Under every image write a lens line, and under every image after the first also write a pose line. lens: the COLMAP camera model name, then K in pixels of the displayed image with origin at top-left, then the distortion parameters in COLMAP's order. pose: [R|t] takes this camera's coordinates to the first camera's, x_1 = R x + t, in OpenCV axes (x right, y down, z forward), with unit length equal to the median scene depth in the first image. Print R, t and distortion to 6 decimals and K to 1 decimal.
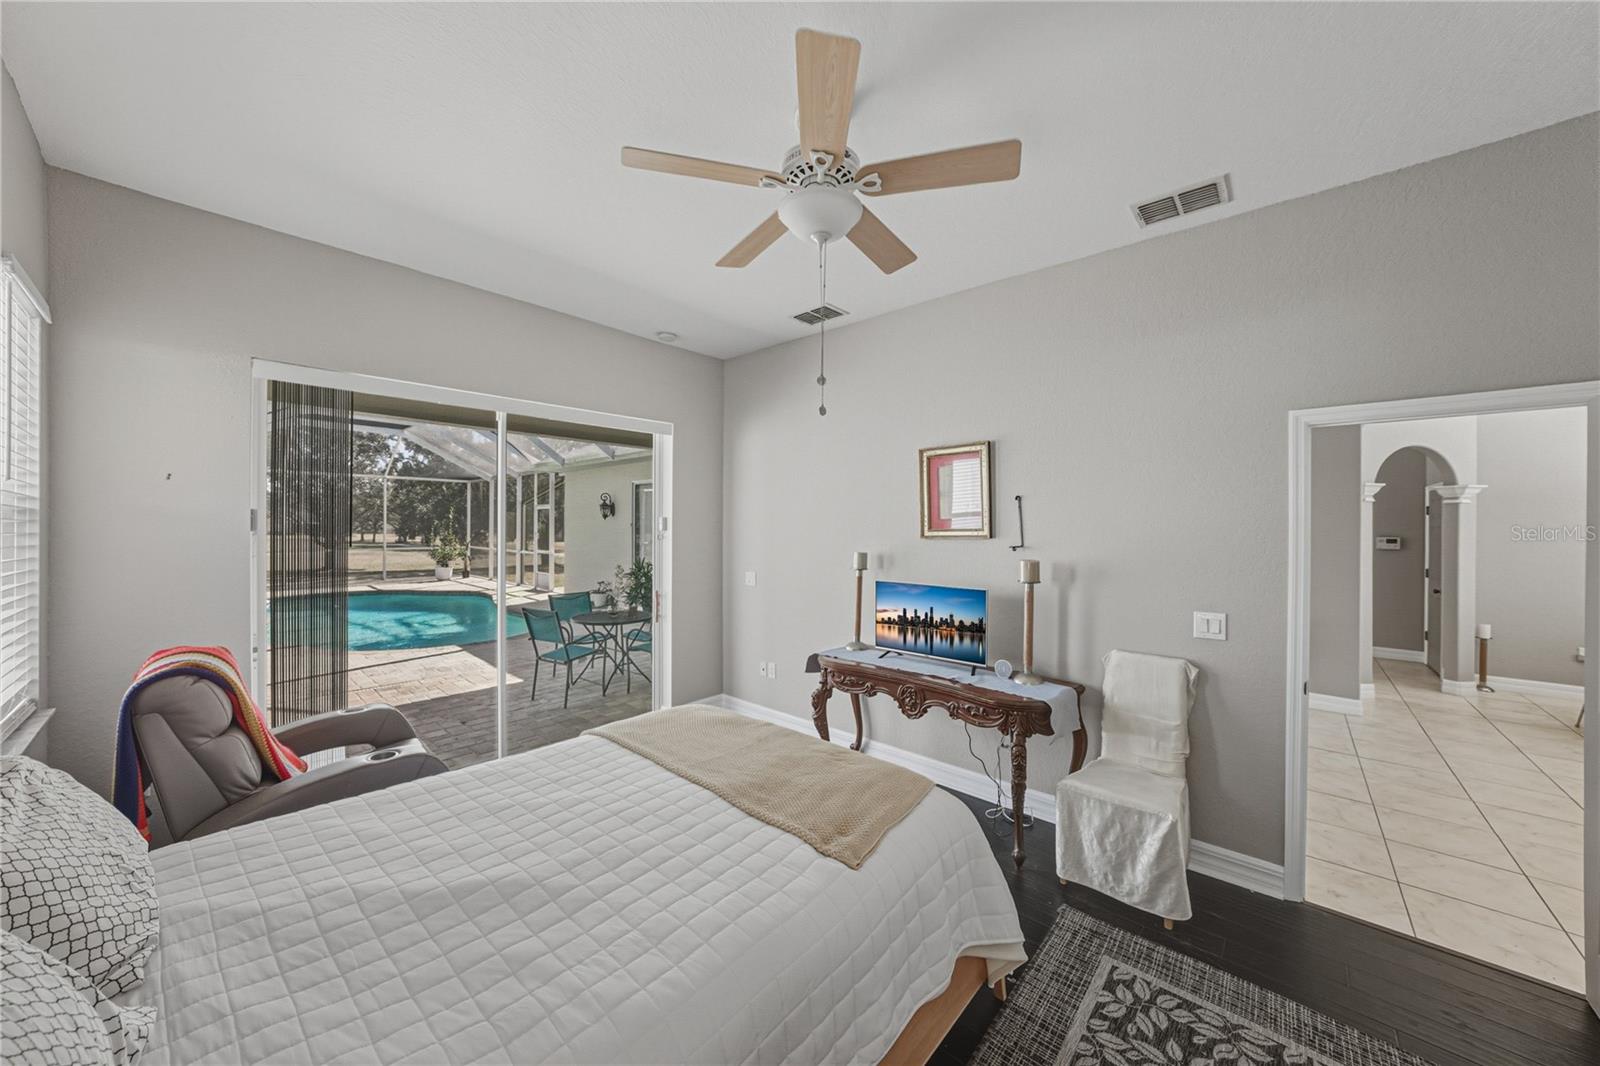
lens RADIAL K [[553.1, 0, 796.5], [0, 553.1, 526.8], [0, 0, 1]] dist [-0.017513, -0.000095]
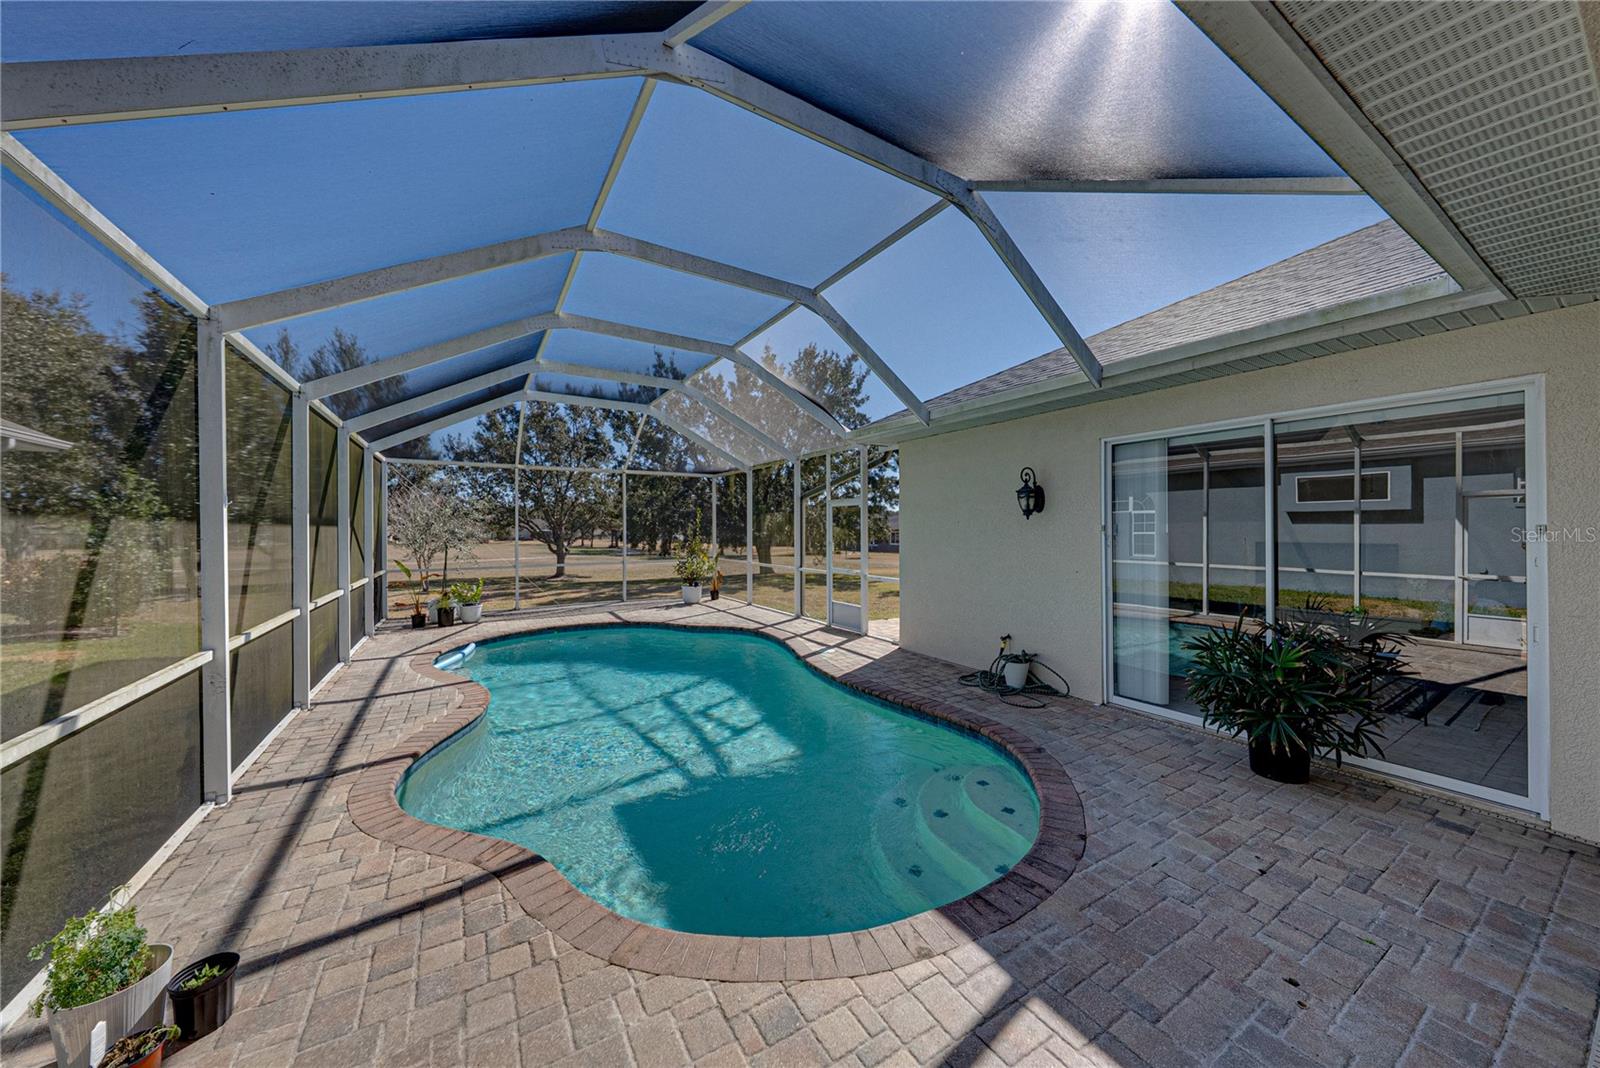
lens RADIAL K [[553.2, 0, 821.5], [0, 553.2, 527.2], [0, 0, 1]] dist [-0.001108, -0.000048]
pose [[0.965871, -0.008645, -0.258880, -0.298112], [0.006793, 0.999945, -0.008049, -0.001675], [0.258935, 0.006016, 0.965876, 0.336008]]
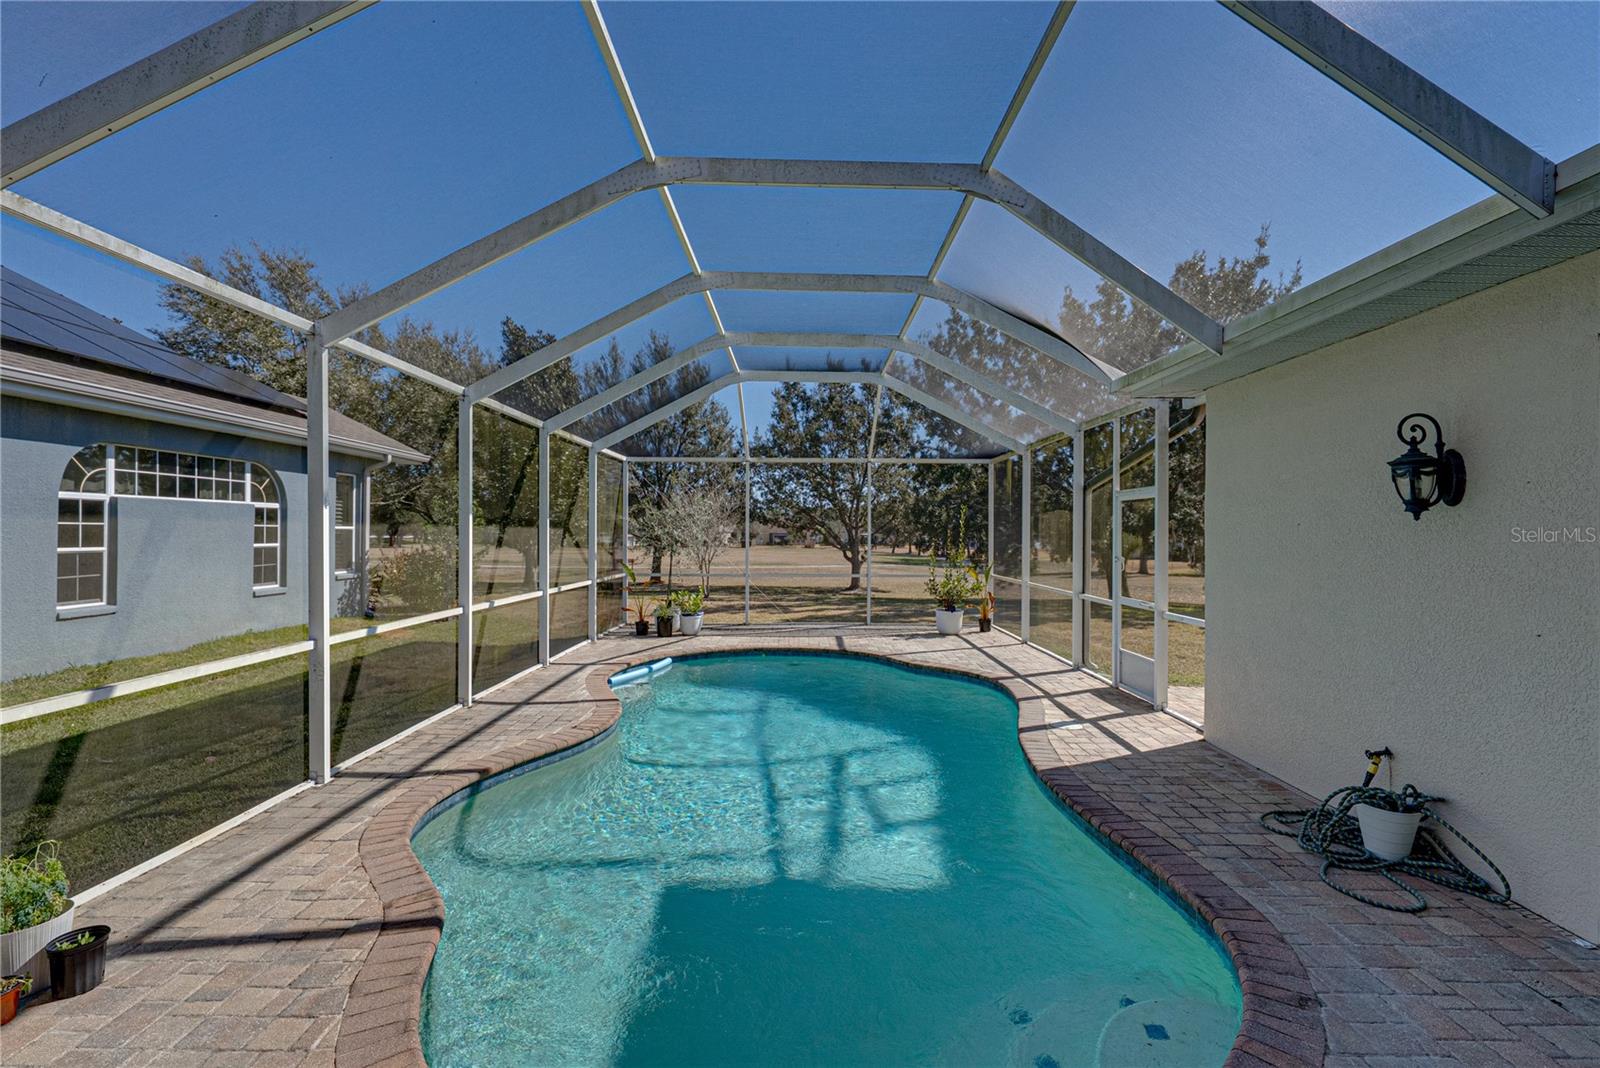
lens RADIAL K [[721.9, 0, 802.9], [0, 721.9, 532.4], [0, 0, 1]] dist [0.001708, 0.000554]
pose [[0.680811, -0.000658, -0.732458, -0.220725], [-0.006624, 0.999953, -0.007056, -0.001842], [0.732429, 0.009655, 0.680775, 0.424772]]
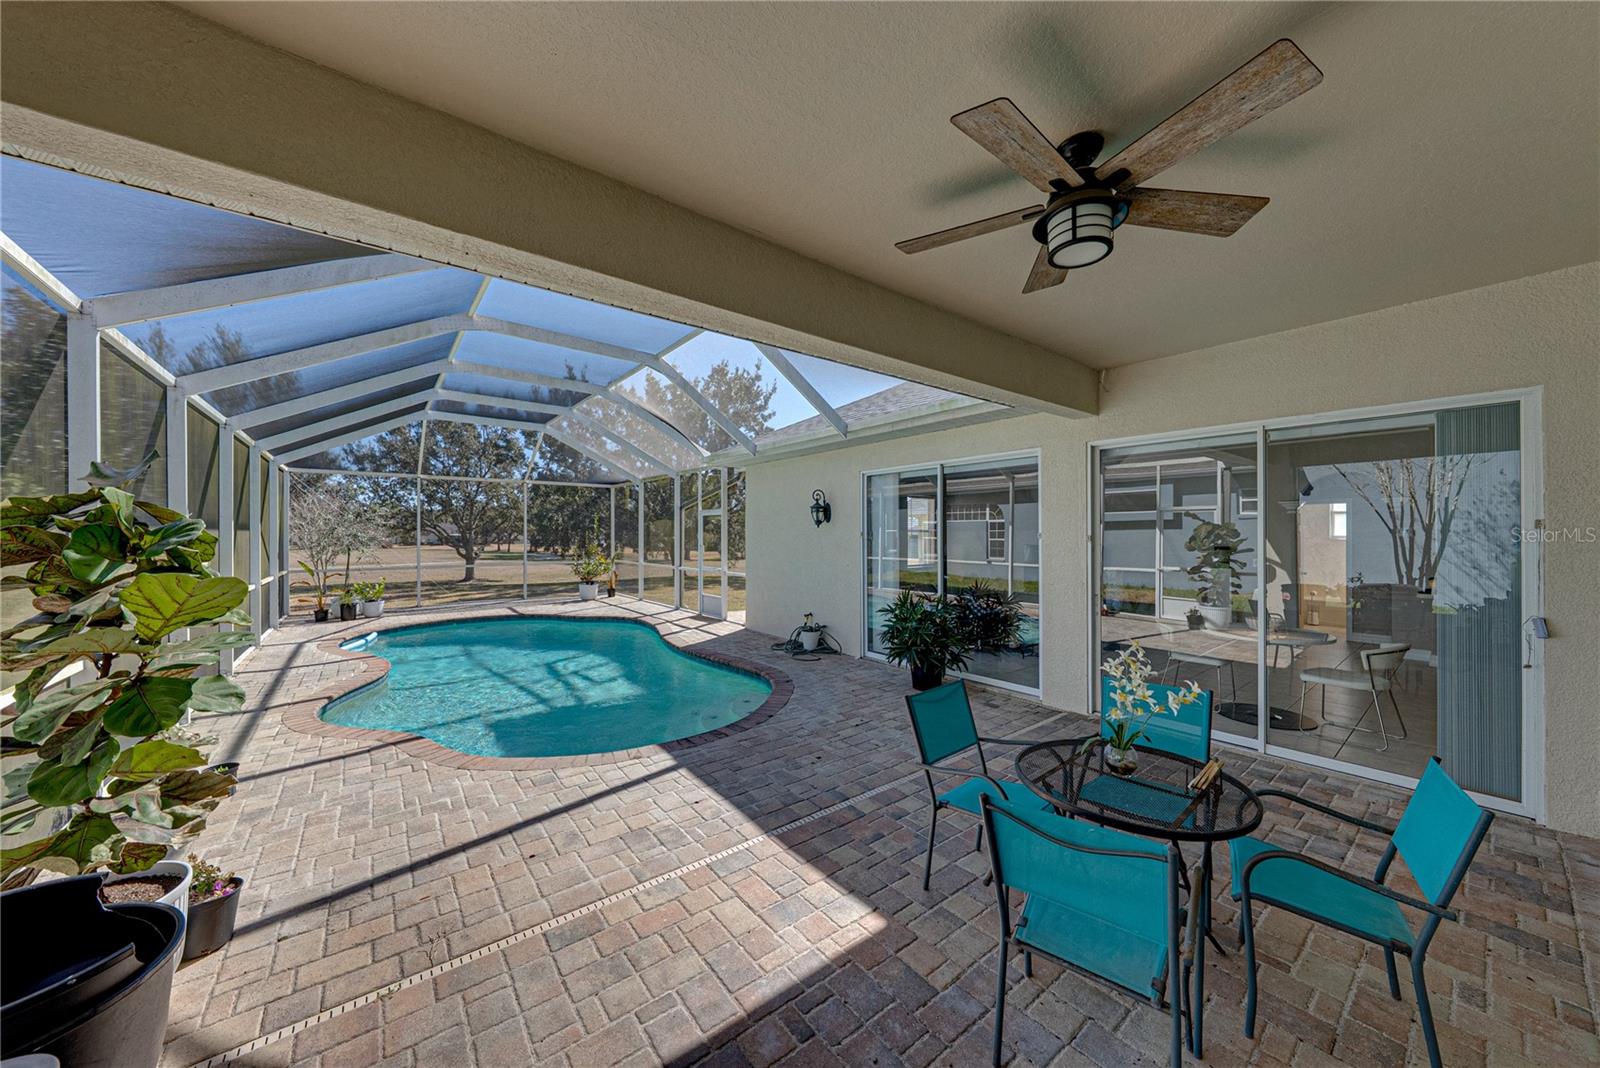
lens RADIAL K [[539.5, 0, 821.9], [0, 539.5, 533.7], [0, 0, 1]] dist [-0.001362, -0.000053]
pose [[0.991392, -0.005108, -0.130829, -0.187377], [0.004518, 0.999978, -0.004806, -0.000911], [0.130851, 0.004173, 0.991393, 0.232161]]
